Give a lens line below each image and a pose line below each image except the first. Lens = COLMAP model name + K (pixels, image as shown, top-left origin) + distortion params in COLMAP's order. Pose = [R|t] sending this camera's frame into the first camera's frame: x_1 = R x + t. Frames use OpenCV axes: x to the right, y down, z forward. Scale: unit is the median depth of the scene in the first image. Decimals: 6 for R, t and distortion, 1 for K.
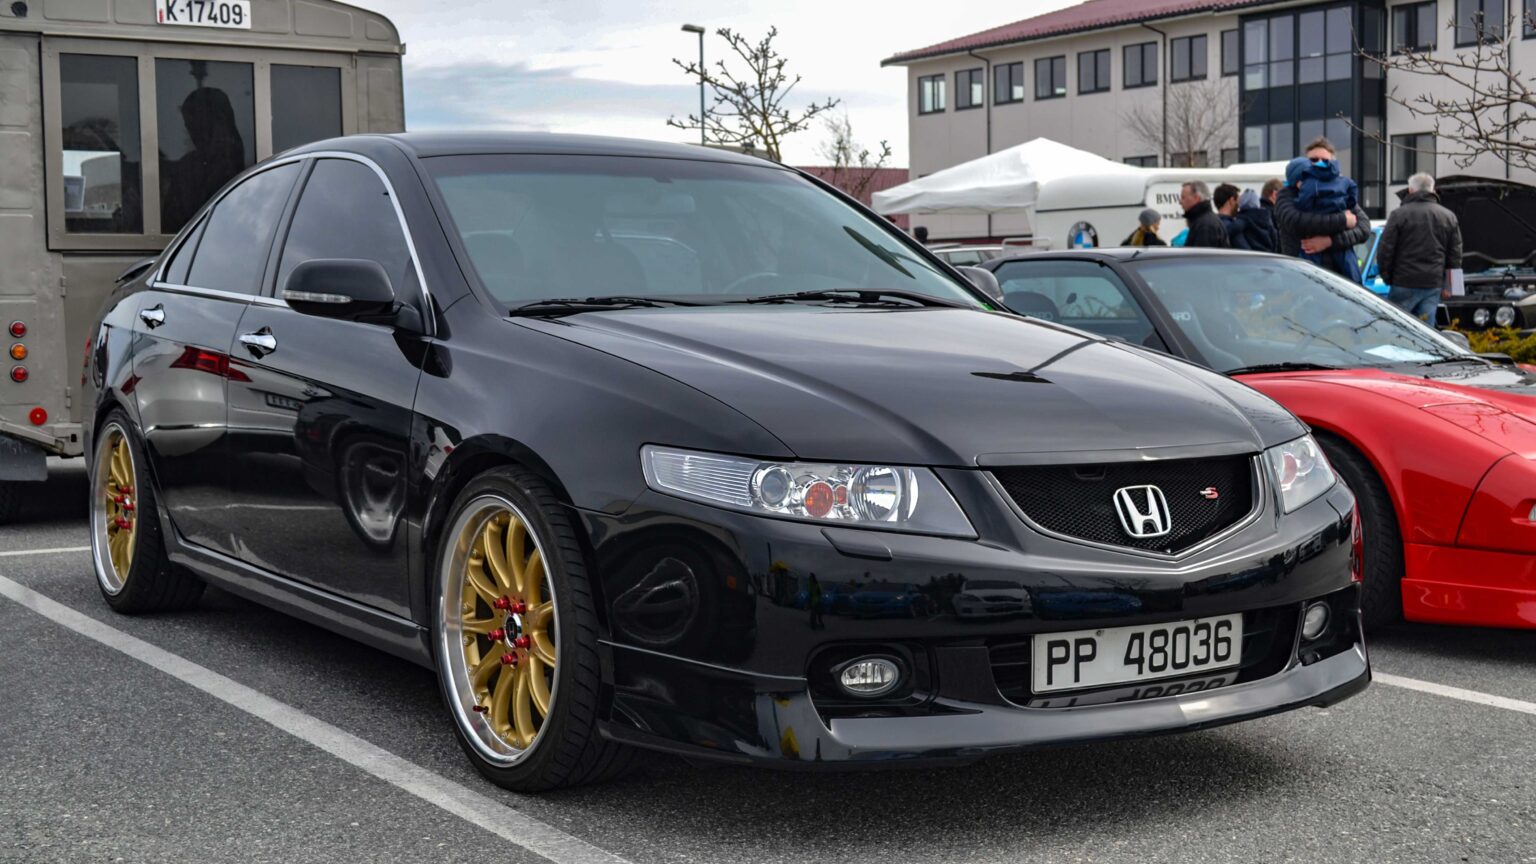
lens RADIAL K [[2055.4, 0, 767.8], [0, 2055.4, 440.5], [0, 0, 1]] dist [0.013308, 0.000000]
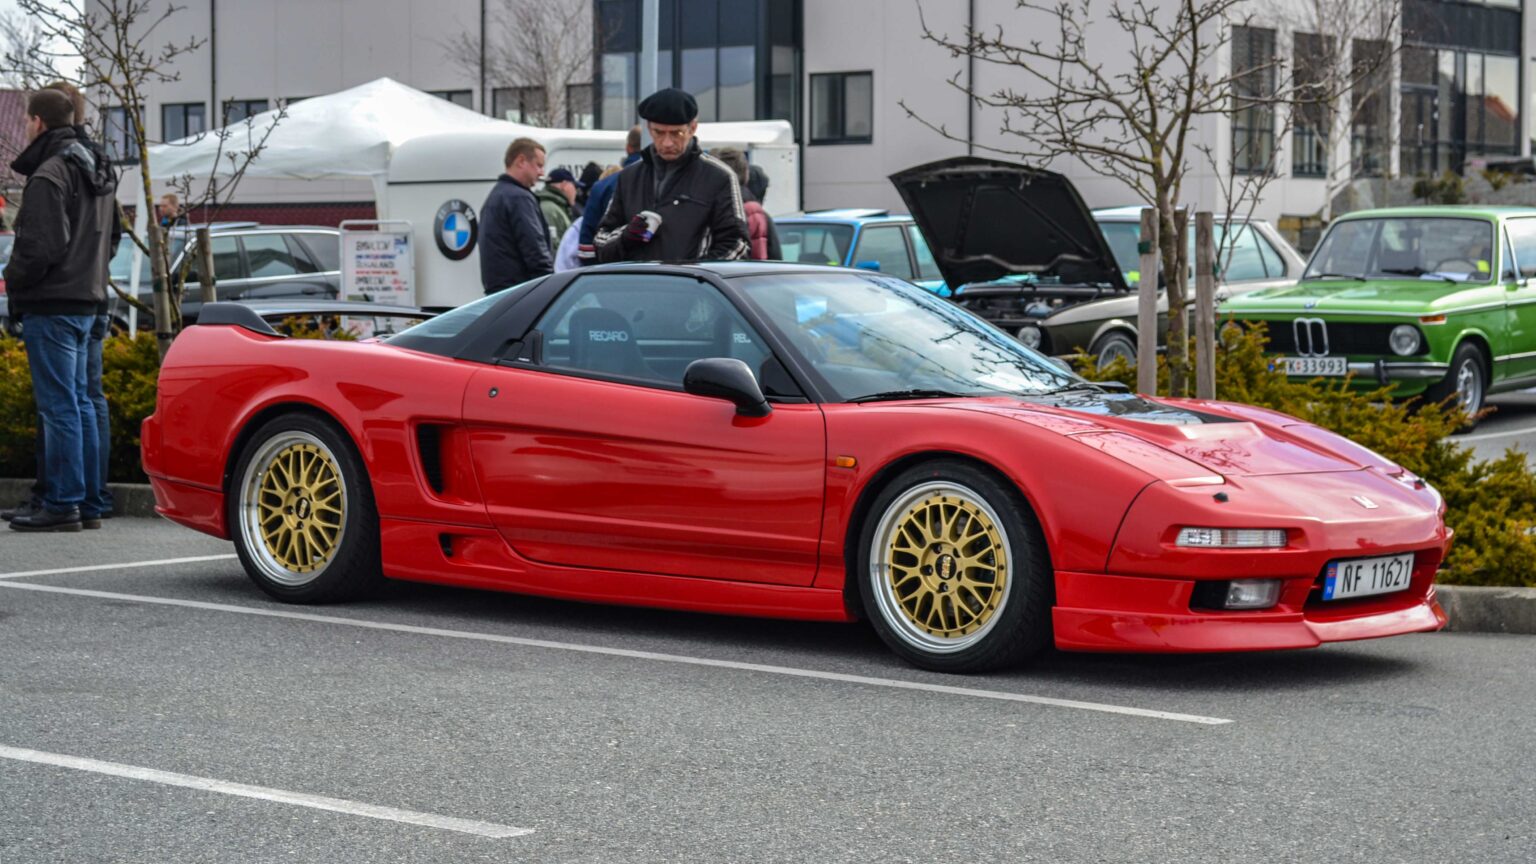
lens RADIAL K [[3257.9, 0, 767.9], [0, 3257.9, 428.4], [0, 0, 1]] dist [0.098156, 0.000000]
pose [[0.957668, 0.002055, 0.287867, -0.093592], [0.006389, 0.999577, -0.028390, 0.008452], [-0.287803, 0.029027, 0.957250, -0.158184]]
